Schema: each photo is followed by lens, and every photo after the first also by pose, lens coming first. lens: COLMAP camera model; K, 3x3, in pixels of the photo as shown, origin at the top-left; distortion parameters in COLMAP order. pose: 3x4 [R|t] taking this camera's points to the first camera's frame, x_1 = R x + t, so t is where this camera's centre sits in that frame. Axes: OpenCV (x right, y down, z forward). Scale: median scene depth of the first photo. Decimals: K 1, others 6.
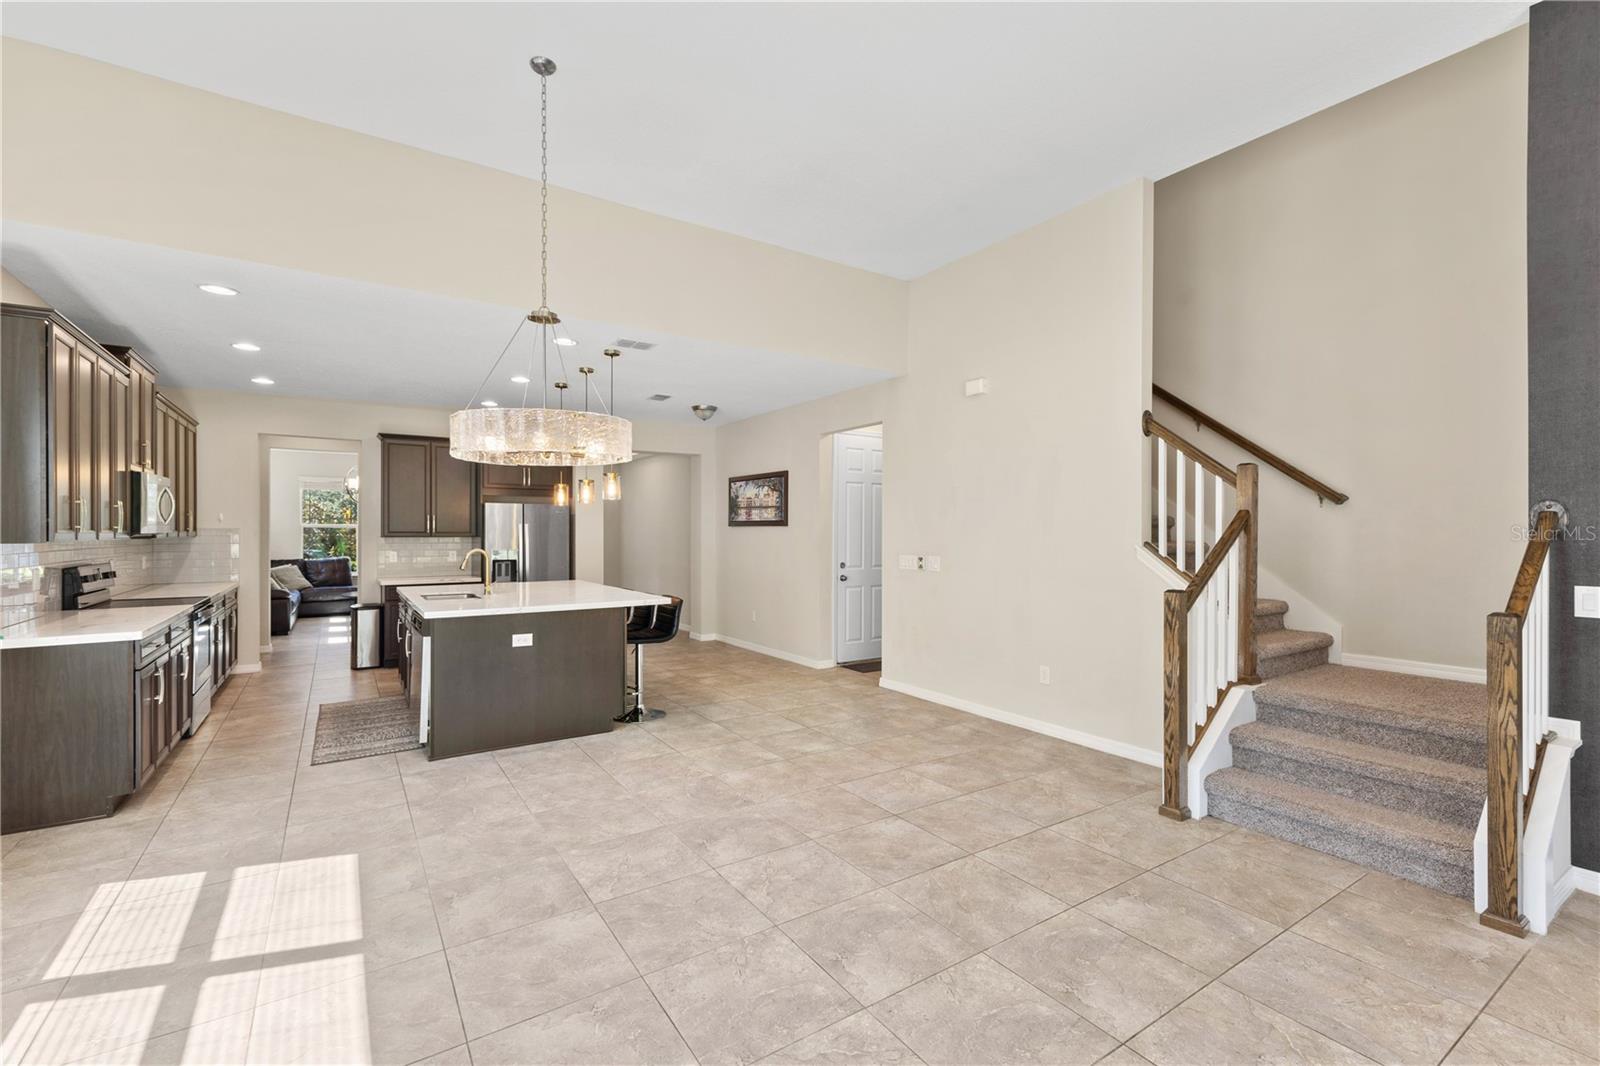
lens RADIAL K [[693.2, 0, 798.9], [0, 693.2, 536.0], [0, 0, 1]] dist [0.014145, -0.003631]
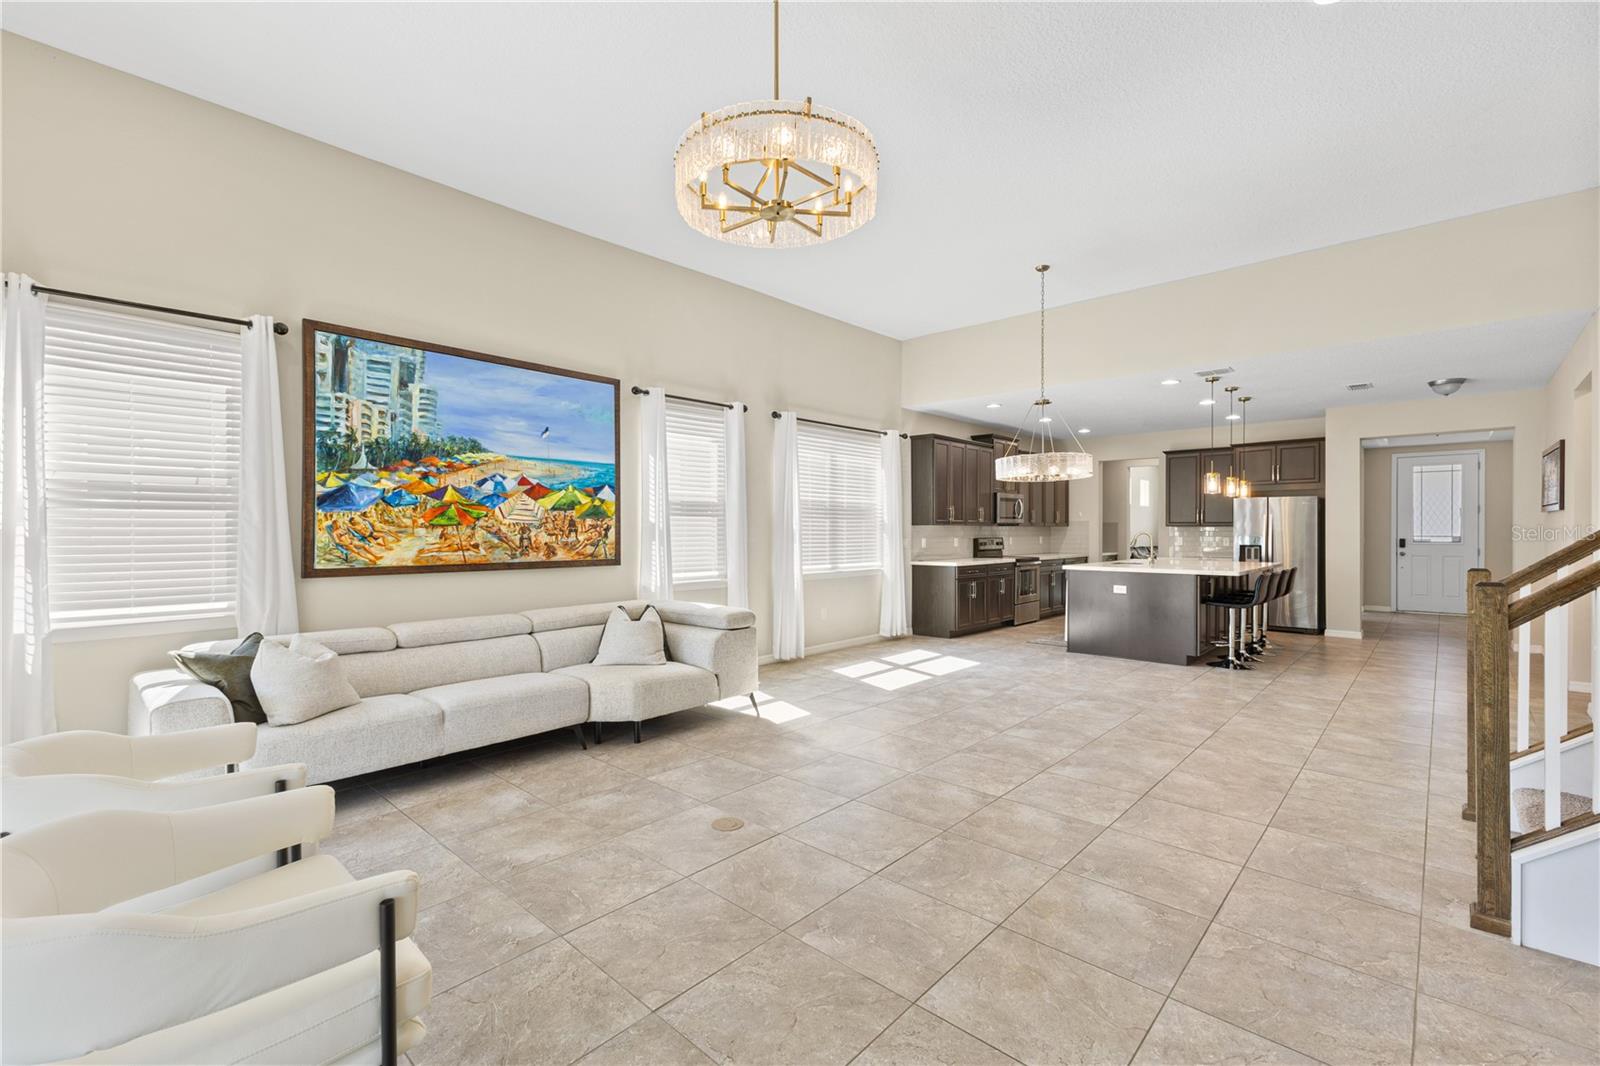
lens RADIAL K [[693.2, 0, 802.2], [0, 693.2, 532.1], [0, 0, 1]] dist [0.014145, -0.003631]
pose [[0.240156, 0.001783, -0.970733, 0.927800], [-0.004796, 0.999988, 0.000650, 0.026163], [0.970722, 0.004500, 0.240162, -0.051377]]
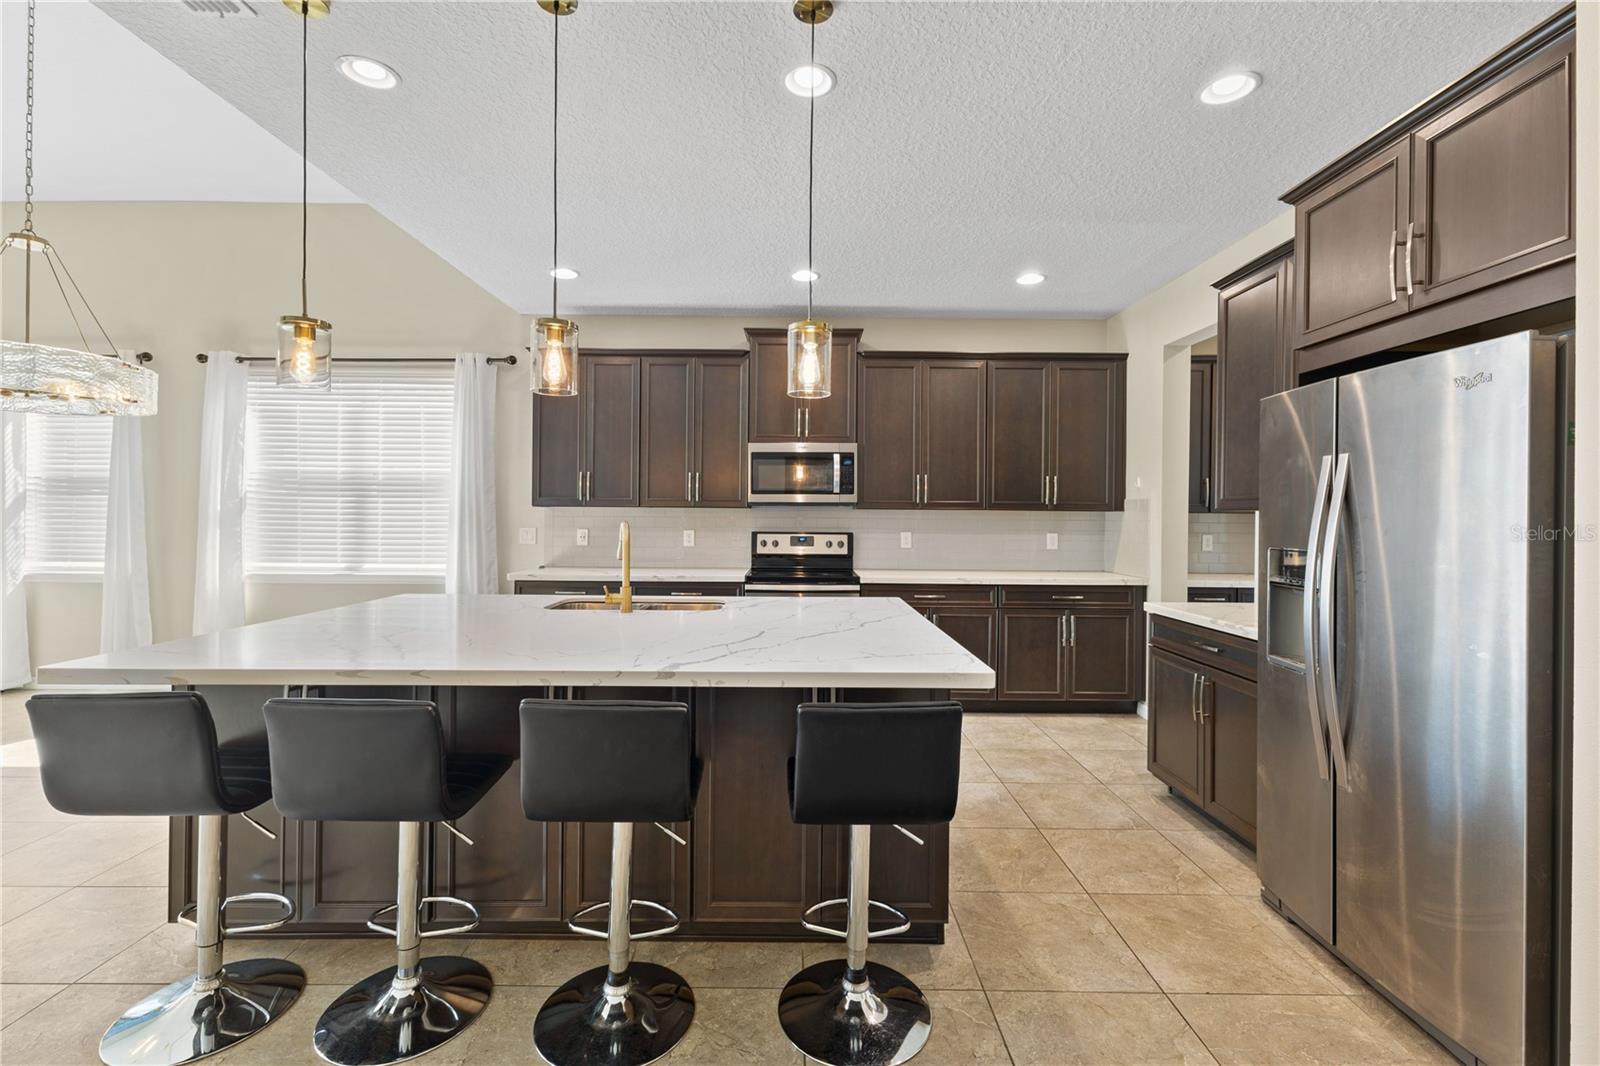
lens RADIAL K [[693.2, 0, 801.4], [0, 693.2, 522.2], [0, 0, 1]] dist [0.014145, -0.003631]
pose [[-0.549756, 0.003278, -0.835319, -0.118869], [-0.013311, 0.999831, 0.012684, 0.012439], [0.835219, 0.018092, -0.549619, 1.671257]]
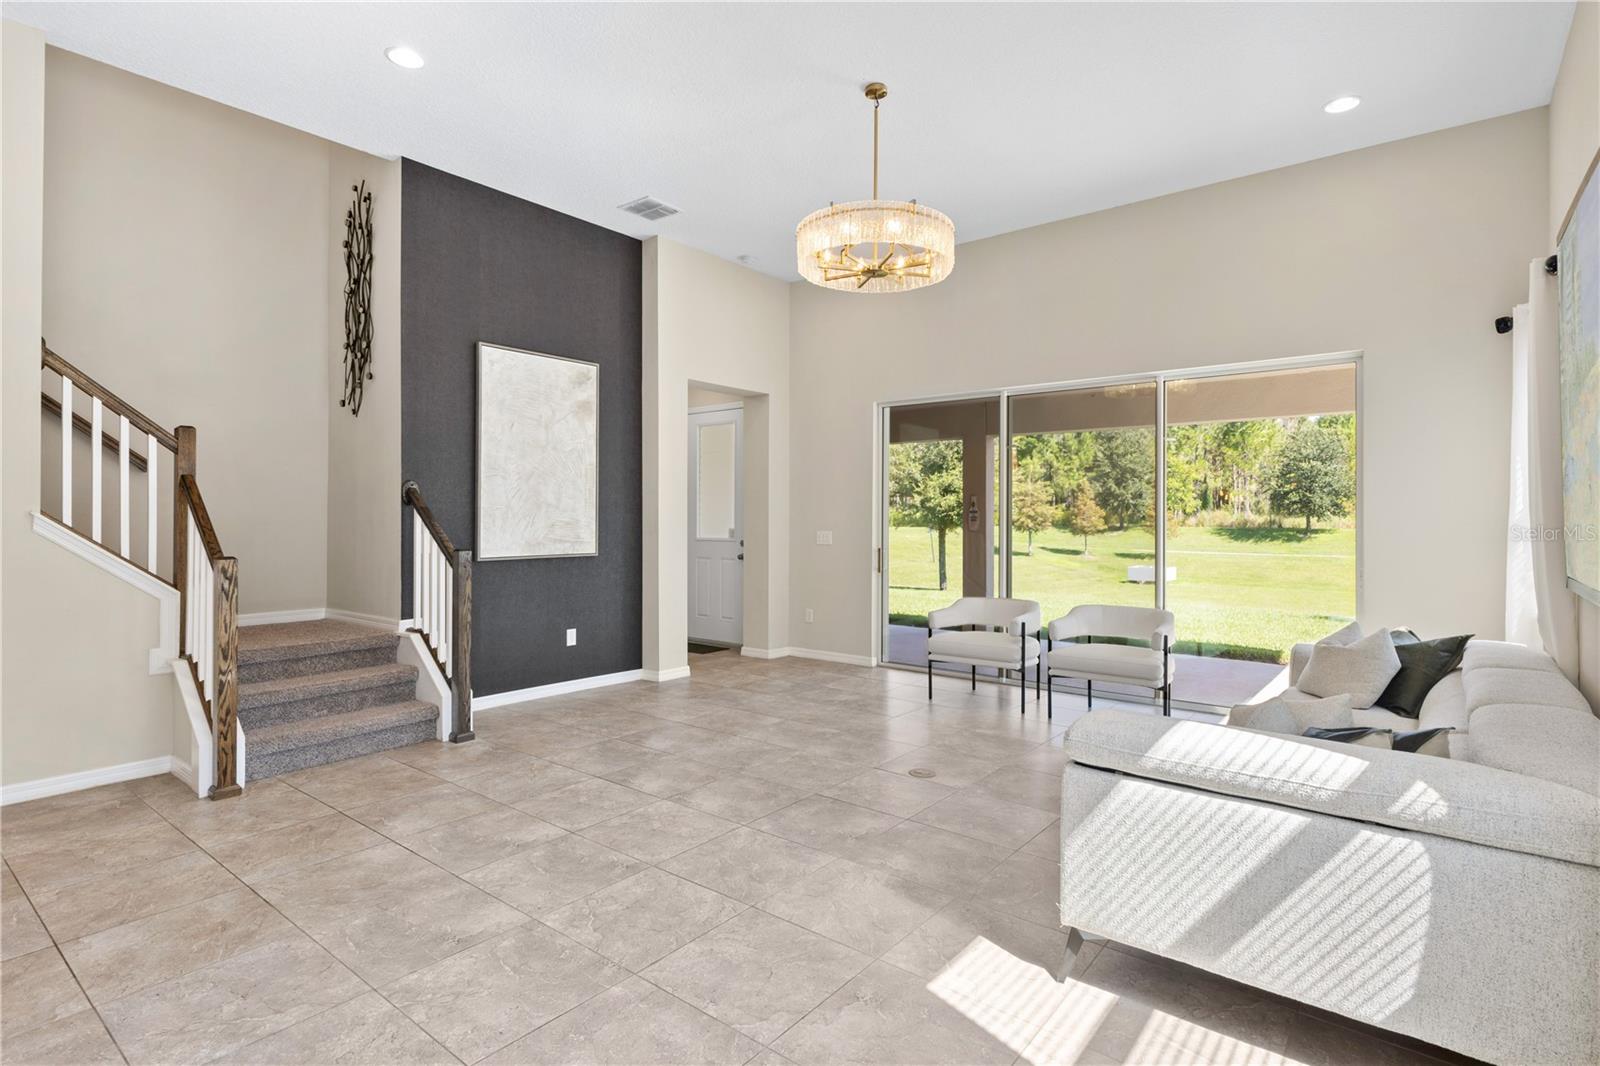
lens RADIAL K [[794.0, 0, 797.3], [0, 794.0, 516.3], [0, 0, 1]] dist [0.017030, -0.006420]
pose [[-0.302275, 0.002038, 0.953219, -0.562655], [0.003436, 0.999994, -0.001048, 0.019951], [-0.953215, 0.002958, -0.302280, 0.448834]]
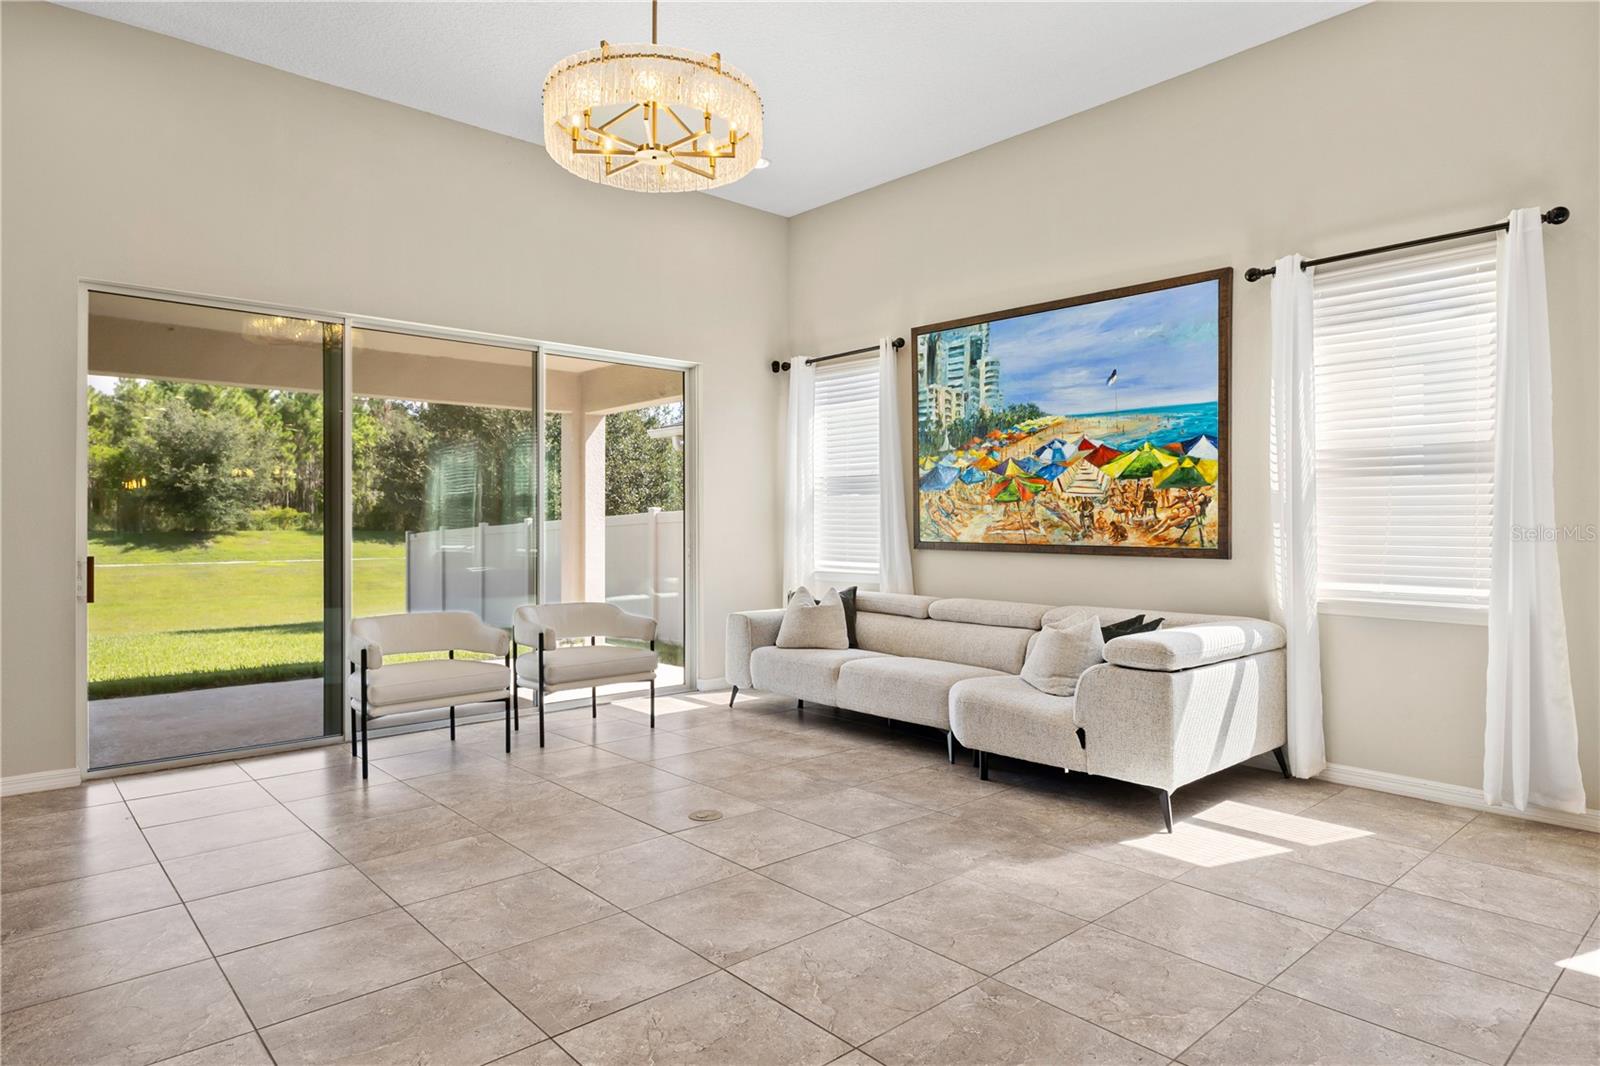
lens RADIAL K [[930.8, 0, 796.9], [0, 930.8, 521.1], [0, 0, 1]] dist [0.006815, -0.006167]
pose [[-0.989862, -0.000751, -0.142030, 0.293765], [-0.001393, 0.999989, 0.004421, 0.040613], [0.142025, 0.004574, -0.989852, 0.885491]]
